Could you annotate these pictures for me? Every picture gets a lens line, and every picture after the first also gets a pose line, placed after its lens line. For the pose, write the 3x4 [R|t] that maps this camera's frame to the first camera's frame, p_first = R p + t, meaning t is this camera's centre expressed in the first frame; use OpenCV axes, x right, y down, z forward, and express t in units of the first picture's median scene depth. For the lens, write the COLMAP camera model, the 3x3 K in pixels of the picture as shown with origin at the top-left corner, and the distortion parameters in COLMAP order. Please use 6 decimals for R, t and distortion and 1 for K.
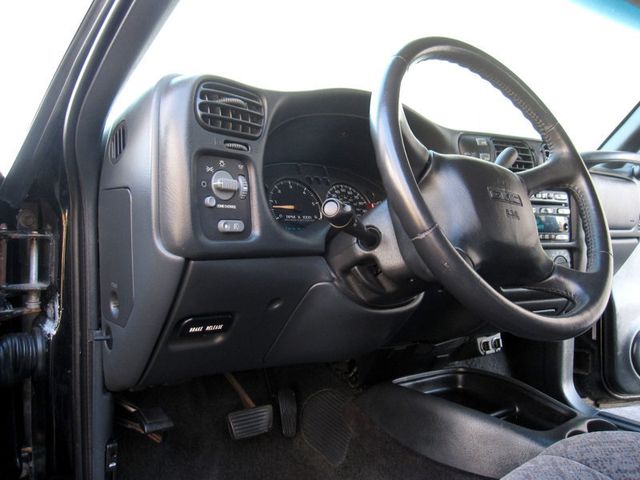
lens RADIAL K [[530.9, 0, 320.0], [0, 530.9, 240.0], [0, 0, 1]] dist [-0.065366, 0.000904]
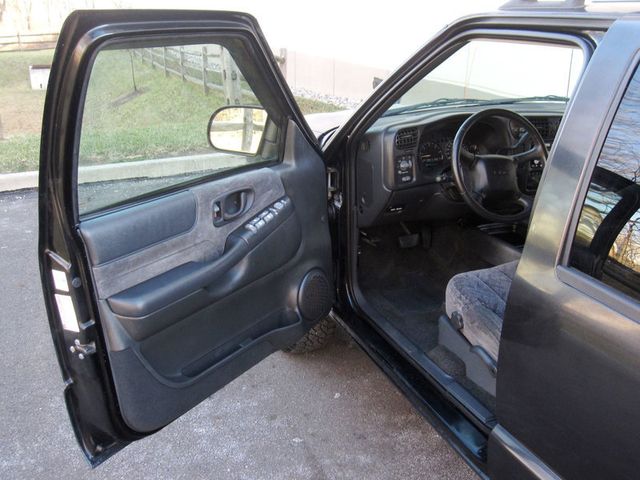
lens RADIAL K [[621.1, 0, 320.0], [0, 621.1, 240.0], [0, 0, 1]] dist [-0.066063, 0.006087]
pose [[0.967372, 0.063877, -0.245174, 0.207267], [0.018888, 0.946820, 0.321208, -0.709378], [0.252653, -0.315359, 0.914721, -2.084555]]
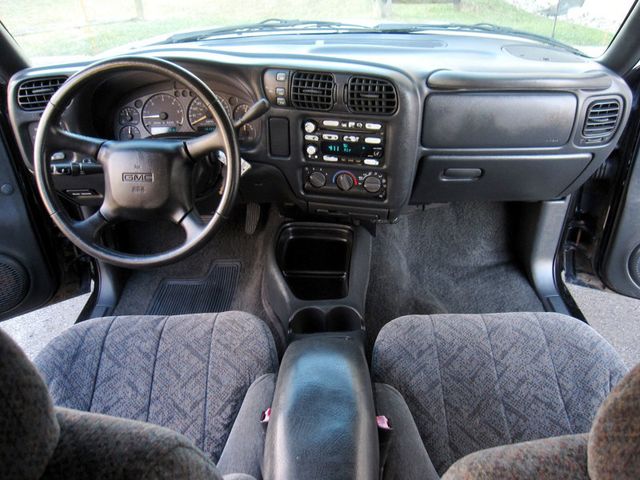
lens RADIAL K [[518.2, 0, 320.0], [0, 518.2, 240.0], [0, 0, 1]] dist [-0.039906, -0.003095]
pose [[0.775676, 0.316775, -0.545876, 1.443386], [0.019863, 0.852236, 0.522781, -0.615628], [0.630819, -0.416351, 0.654766, 0.210057]]
